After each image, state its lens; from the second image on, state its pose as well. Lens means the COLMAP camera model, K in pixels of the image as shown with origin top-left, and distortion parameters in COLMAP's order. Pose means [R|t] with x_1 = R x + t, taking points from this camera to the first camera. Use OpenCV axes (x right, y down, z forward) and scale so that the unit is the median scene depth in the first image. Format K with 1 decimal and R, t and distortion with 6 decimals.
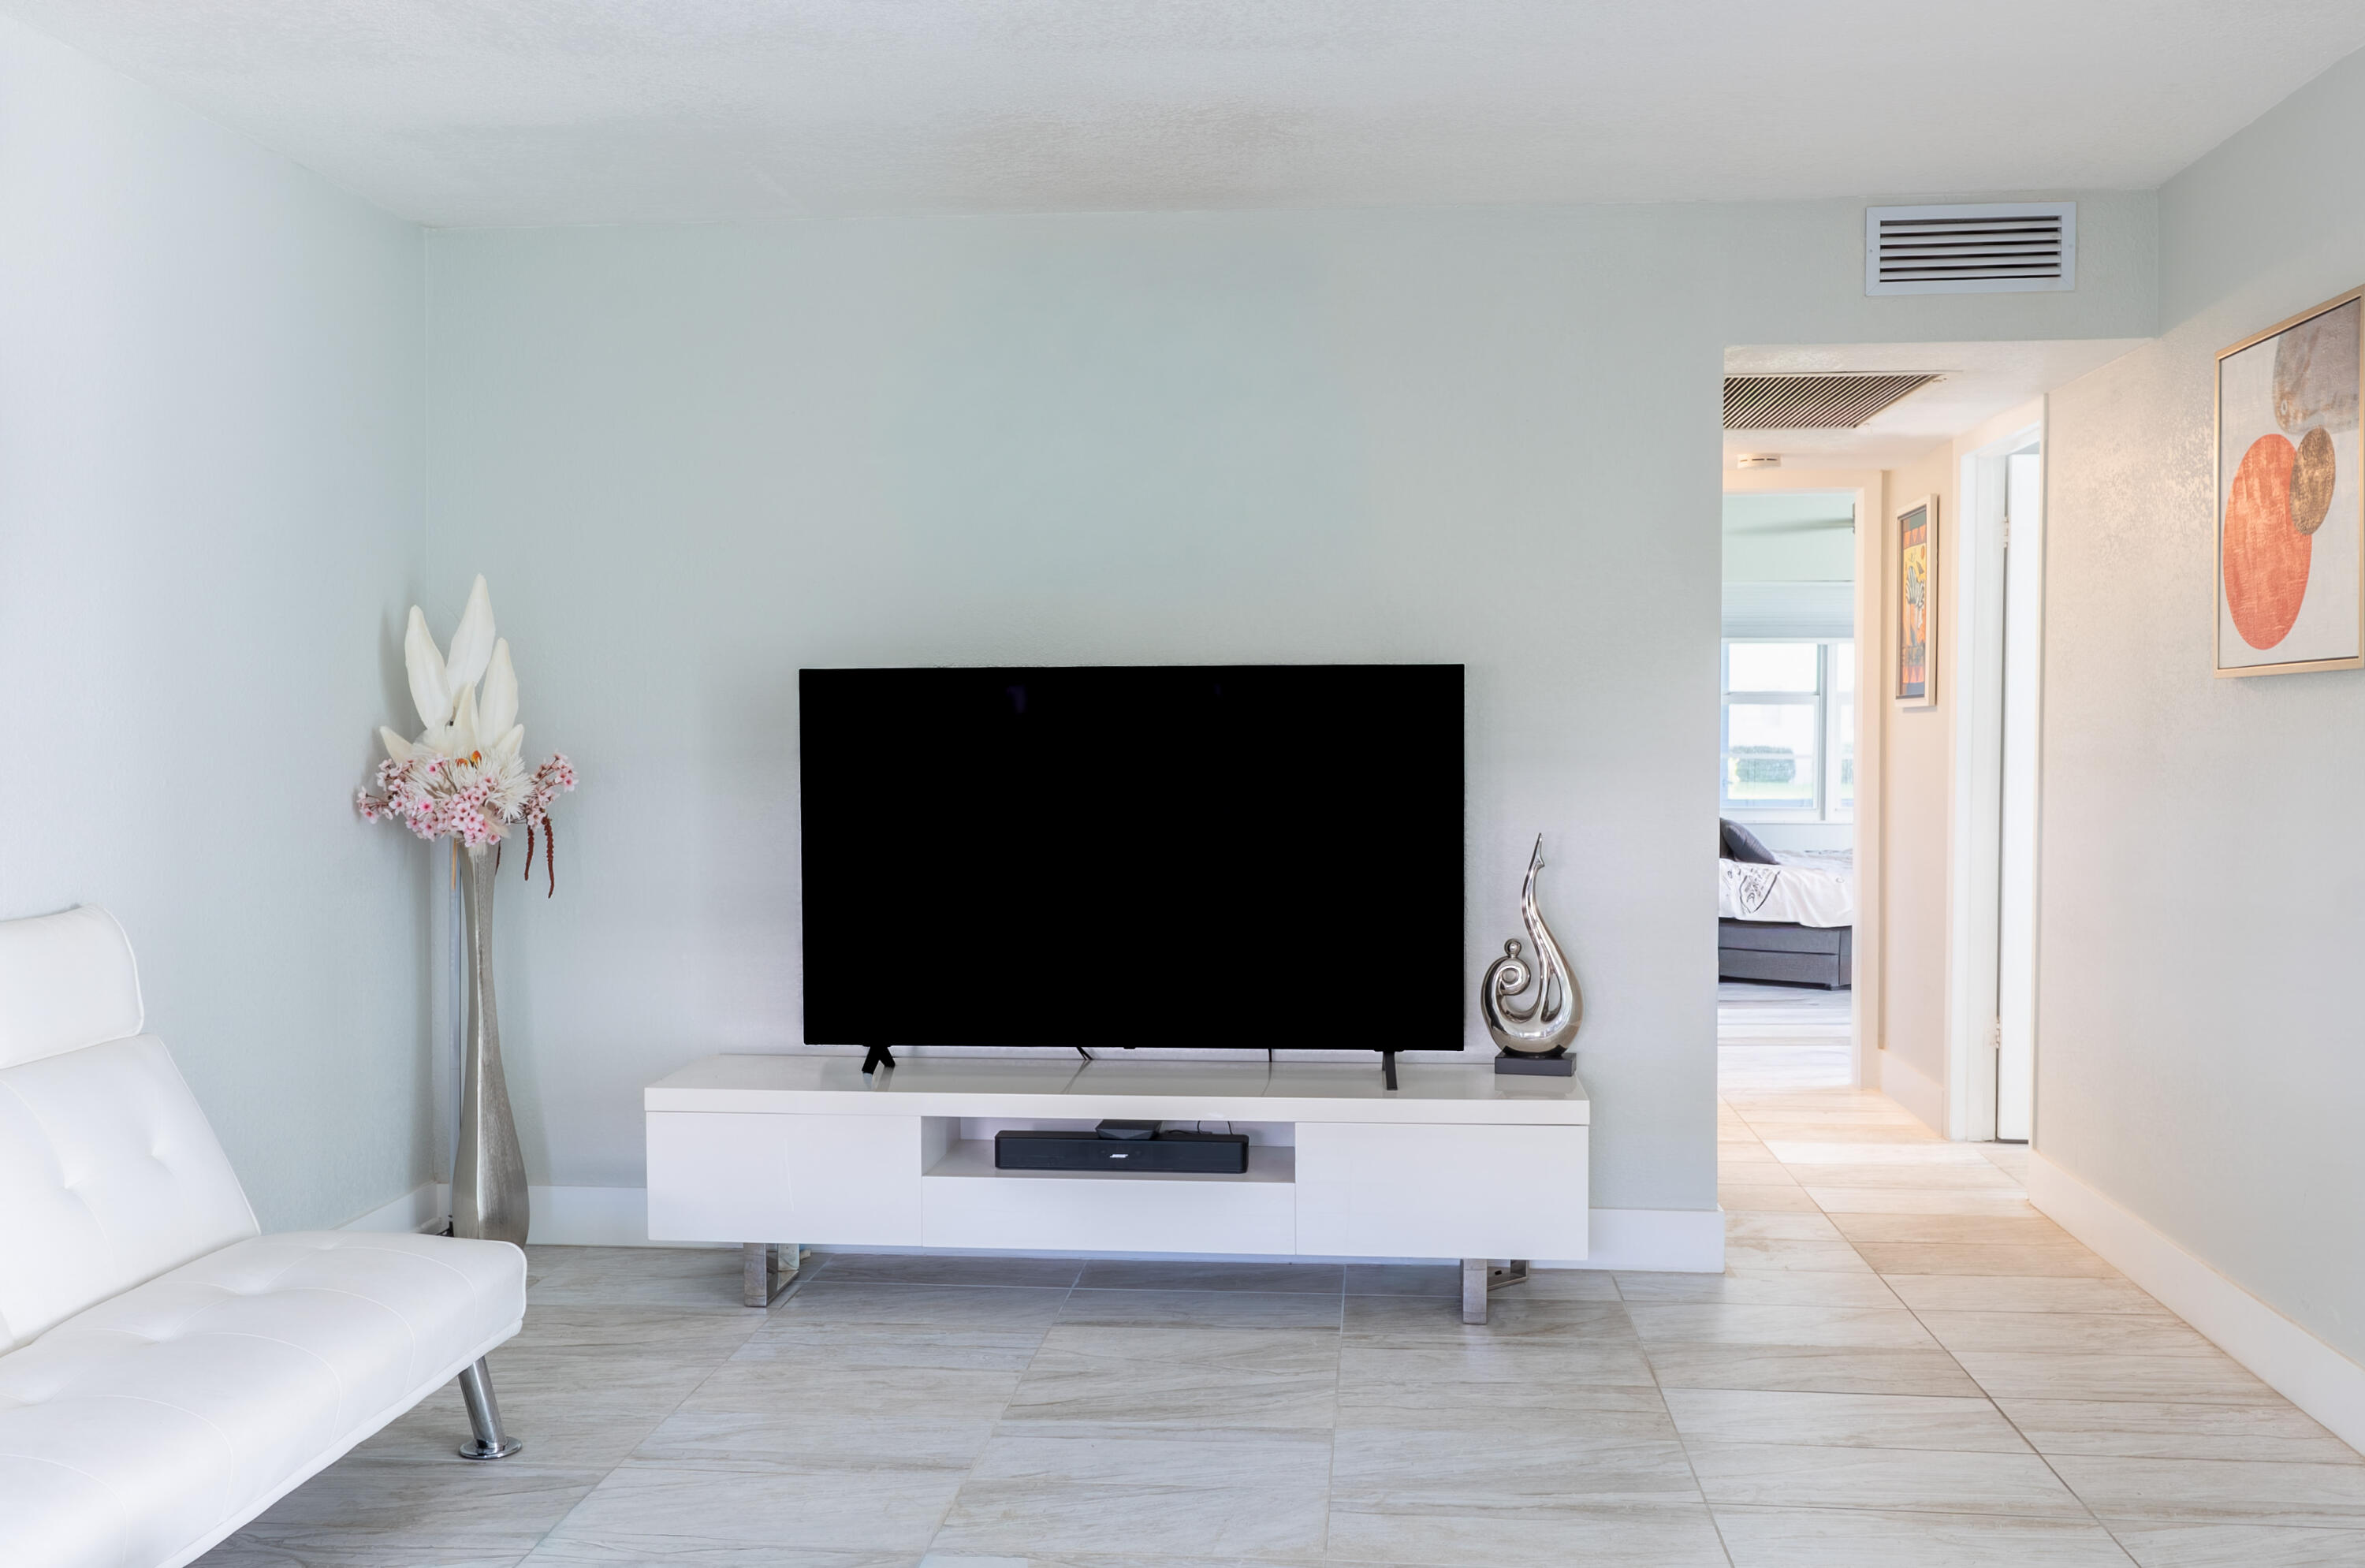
lens RADIAL K [[2077.0, 0, 1185.9], [0, 2077.0, 795.5], [0, 0, 1]] dist [0.018498, -0.008108]
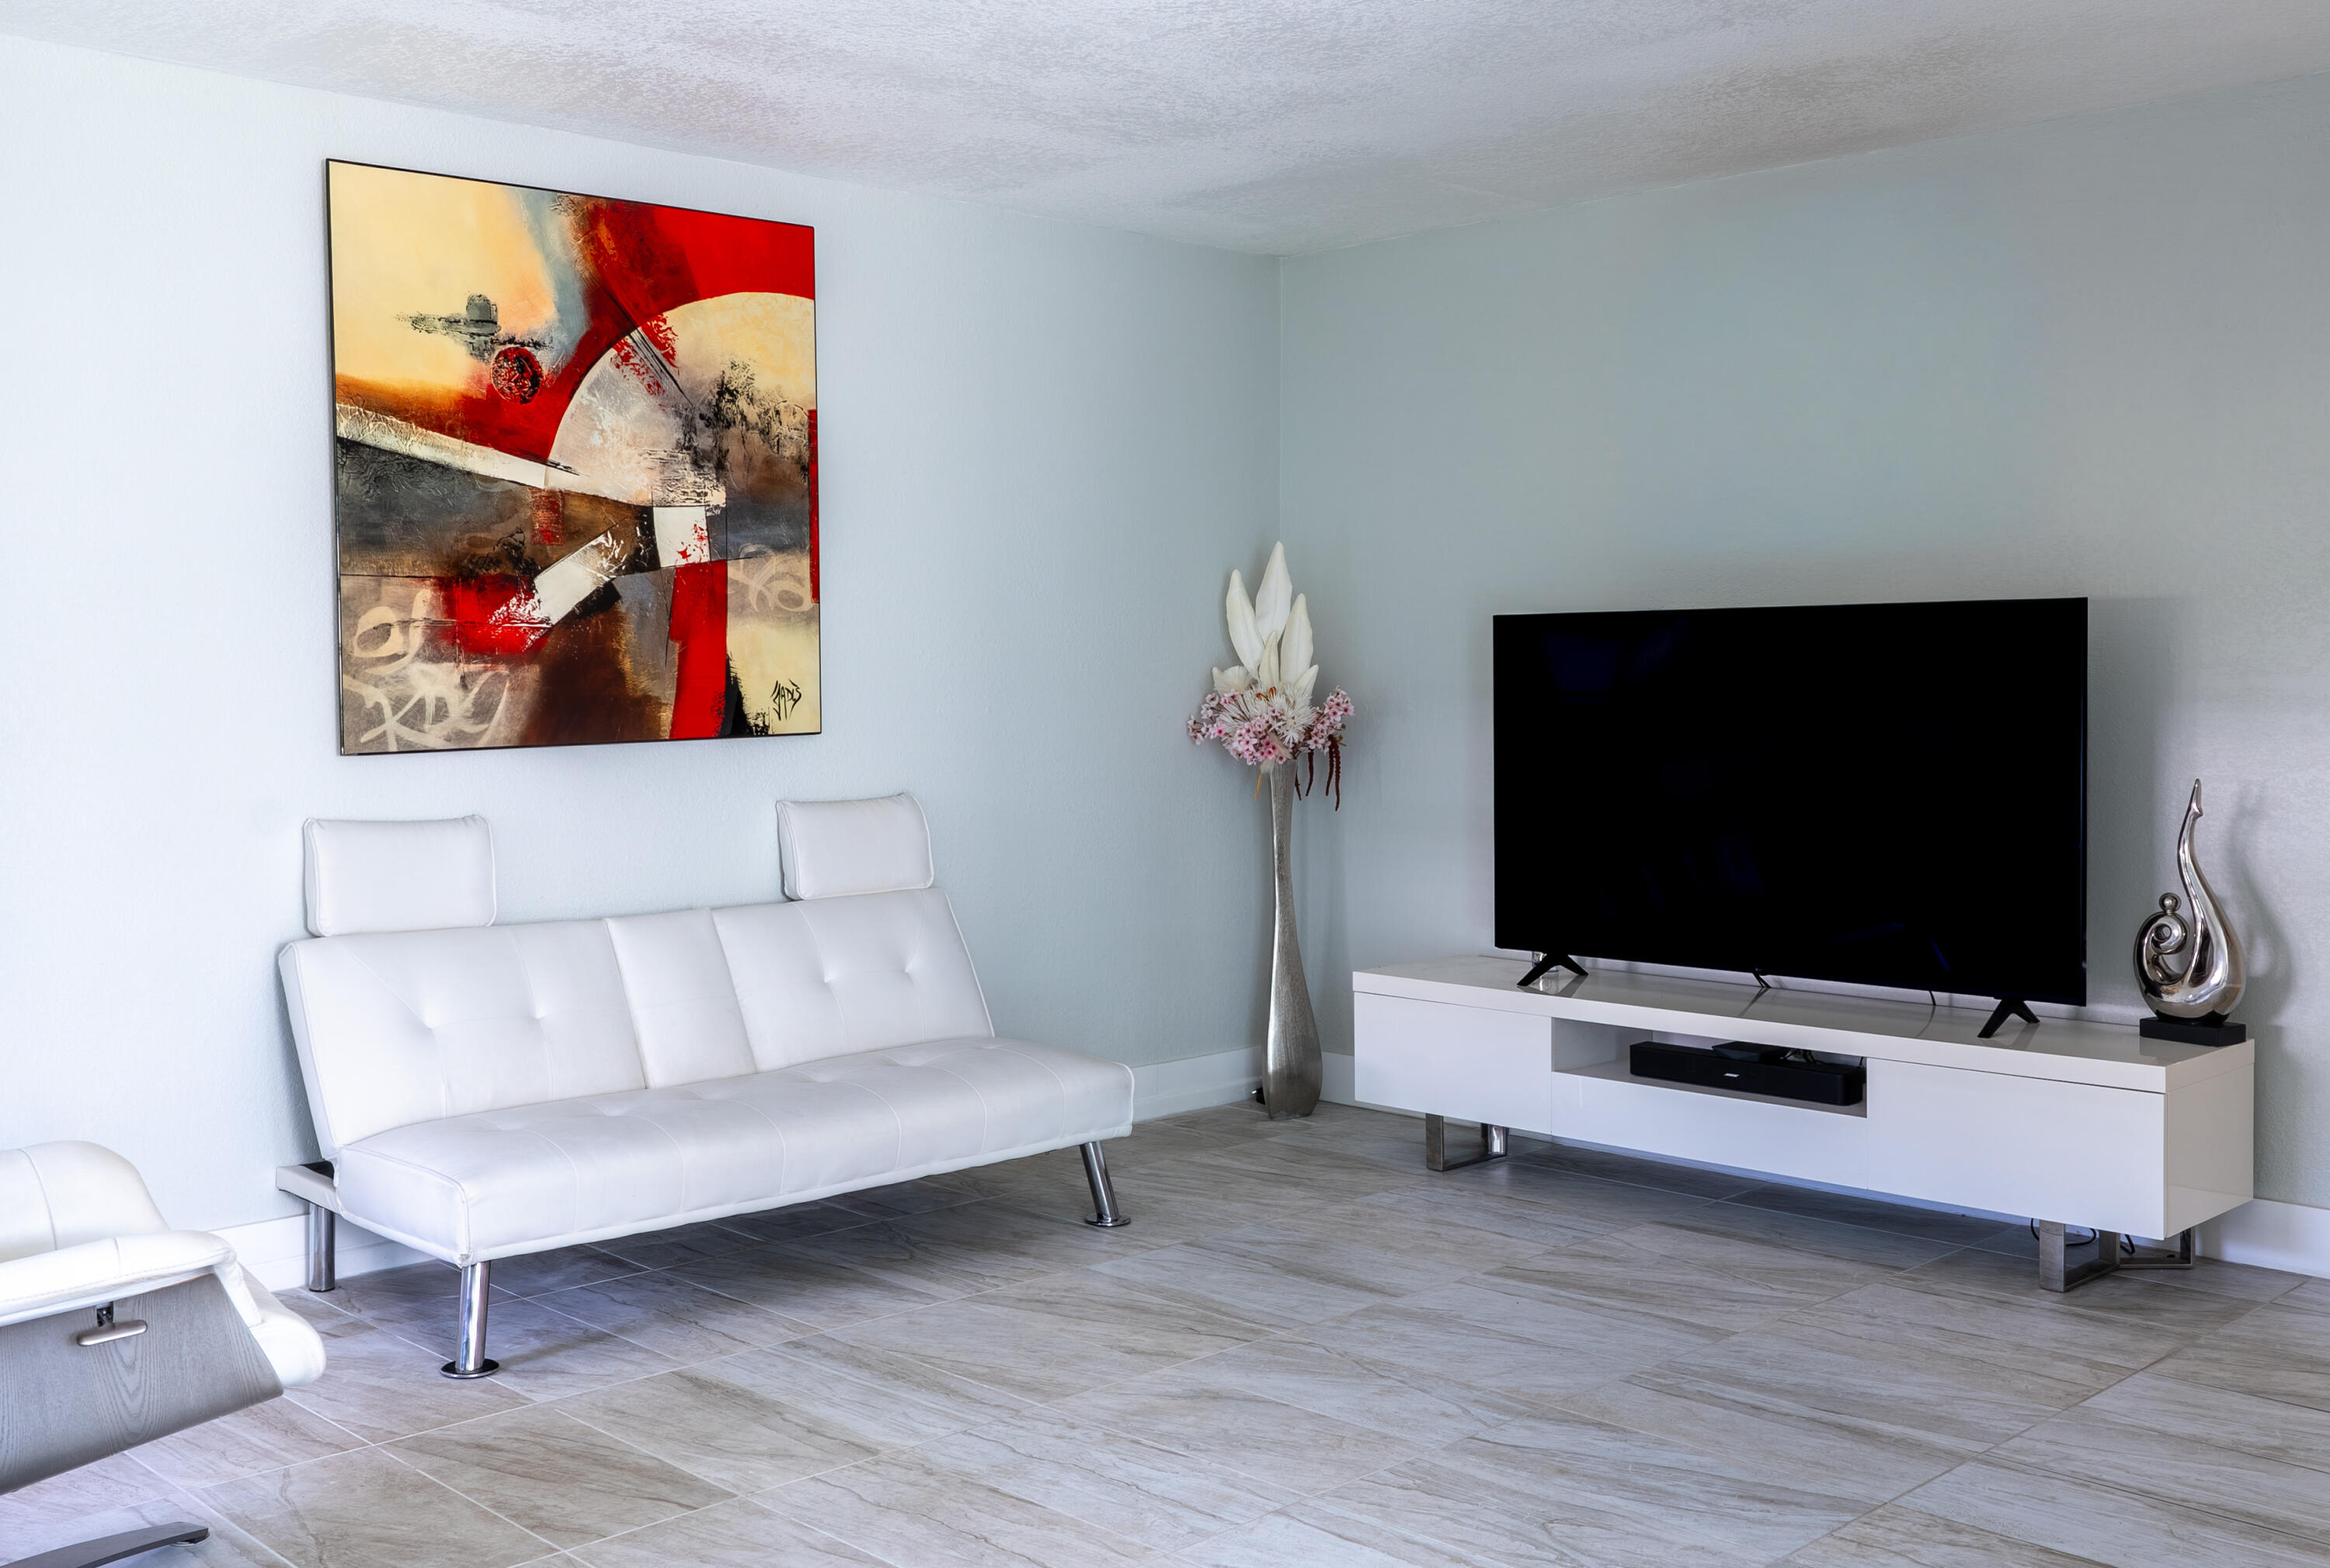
lens RADIAL K [[2198.7, 0, 1166.0], [0, 2198.7, 773.2], [0, 0, 1]] dist [0.013814, 0.000000]
pose [[0.774095, 0.027085, -0.632490, 0.444104], [-0.015399, 0.999594, 0.023959, -0.000597], [0.632882, -0.008807, 0.774198, -0.035542]]
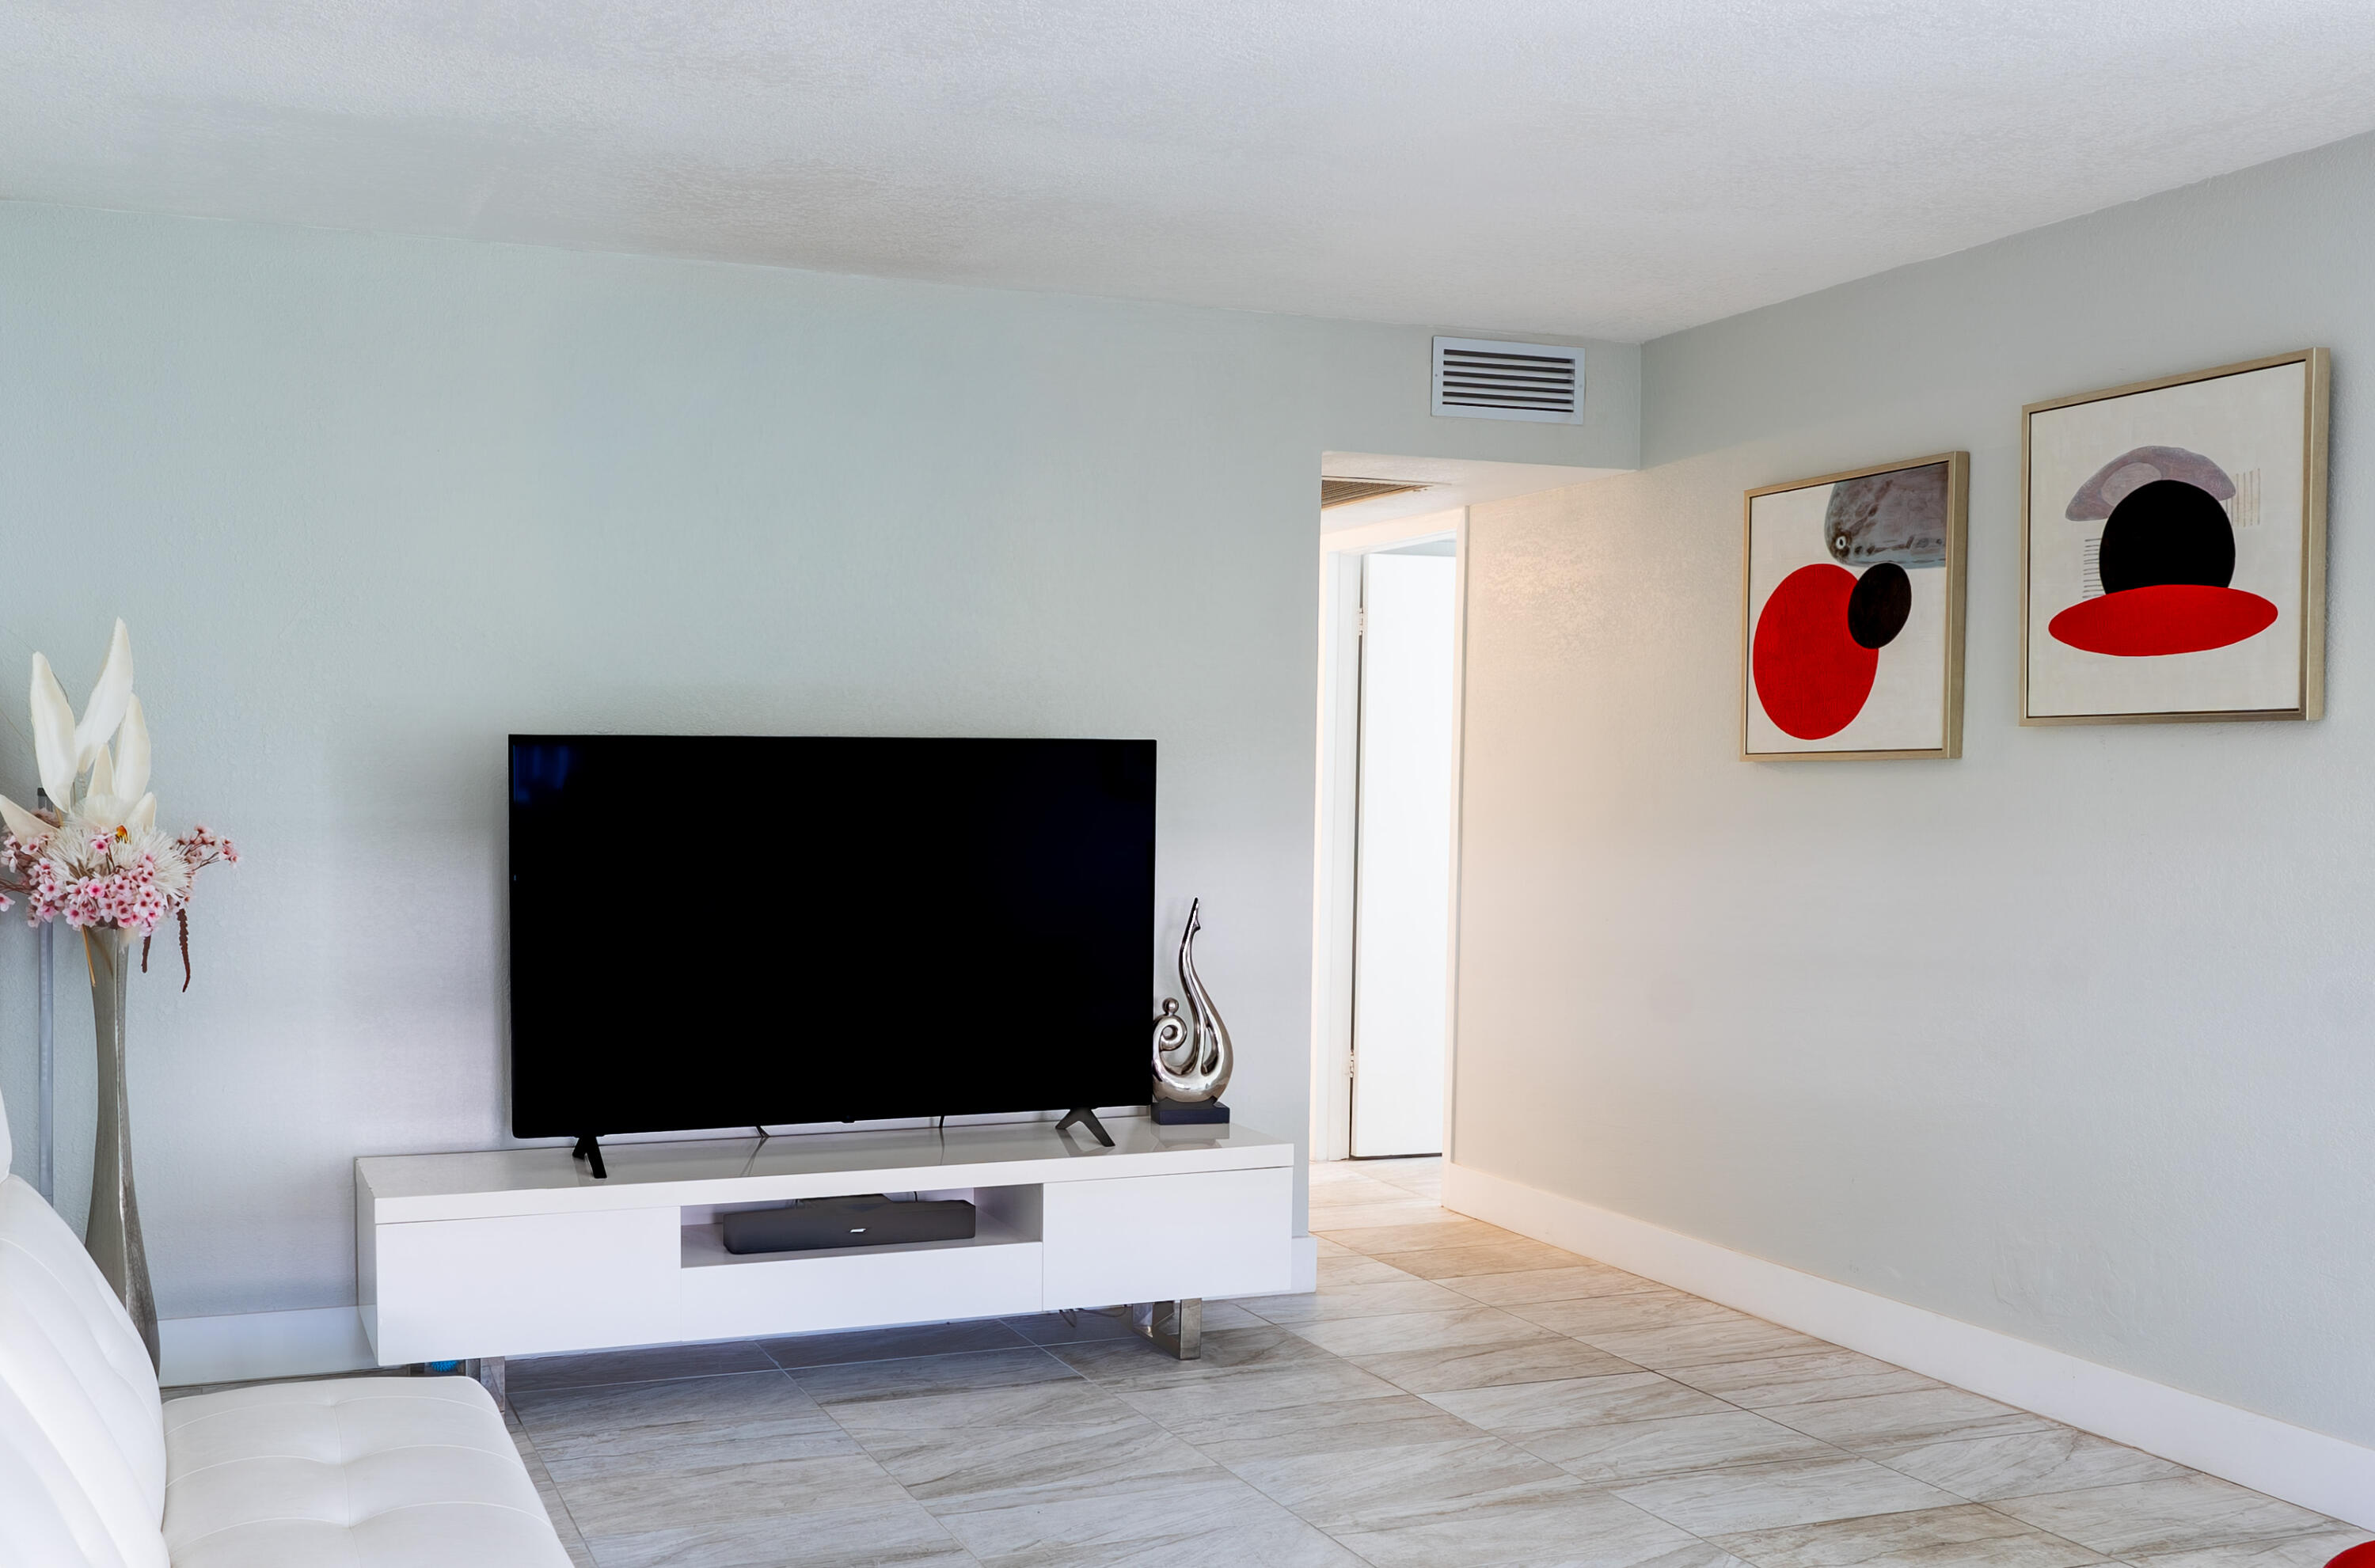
lens RADIAL K [[2059.6, 0, 1088.1], [0, 2059.6, 904.3], [0, 0, 1]] dist [0.006536, 0.004274]
pose [[0.912484, -0.017798, 0.408726, -0.338100], [0.006998, 0.999586, 0.027904, -0.009335], [-0.409053, -0.022601, 0.912231, 0.062379]]
